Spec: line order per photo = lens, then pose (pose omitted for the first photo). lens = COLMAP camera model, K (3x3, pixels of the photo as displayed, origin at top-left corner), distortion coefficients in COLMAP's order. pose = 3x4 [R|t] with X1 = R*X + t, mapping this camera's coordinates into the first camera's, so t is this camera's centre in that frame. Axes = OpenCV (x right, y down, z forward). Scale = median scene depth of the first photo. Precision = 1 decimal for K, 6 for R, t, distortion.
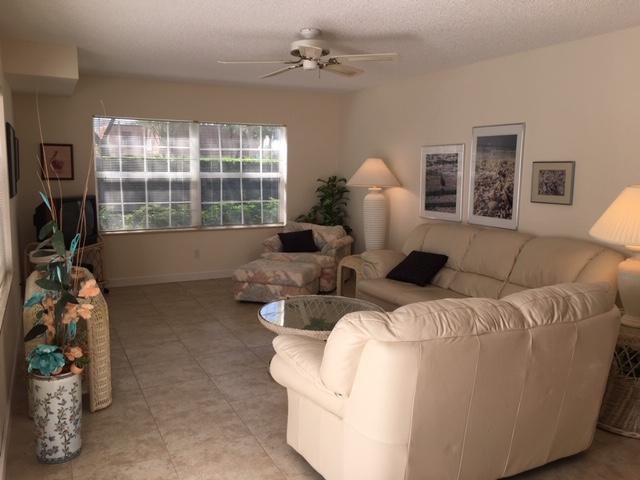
lens RADIAL K [[534.9, 0, 318.6], [0, 534.9, 239.6], [0, 0, 1]] dist [-0.004886, -0.004879]
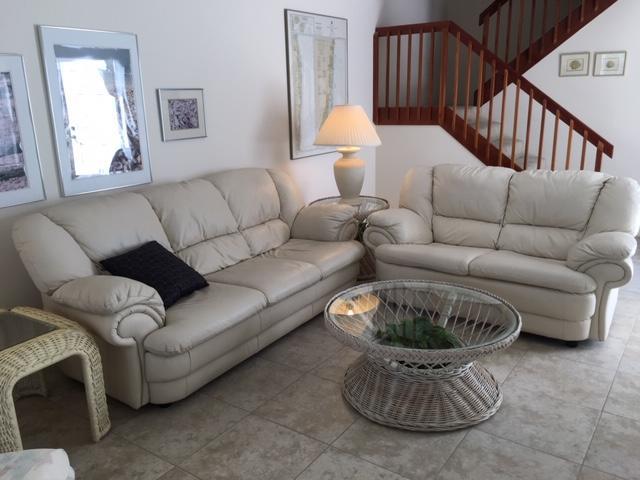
lens RADIAL K [[534.9, 0, 318.6], [0, 534.9, 239.2], [0, 0, 1]] dist [-0.004886, -0.004879]
pose [[-0.465278, -0.232124, 0.854187, -0.434431], [0.128840, 0.936967, 0.324799, -0.169237], [-0.875738, 0.261175, -0.406043, 1.213188]]
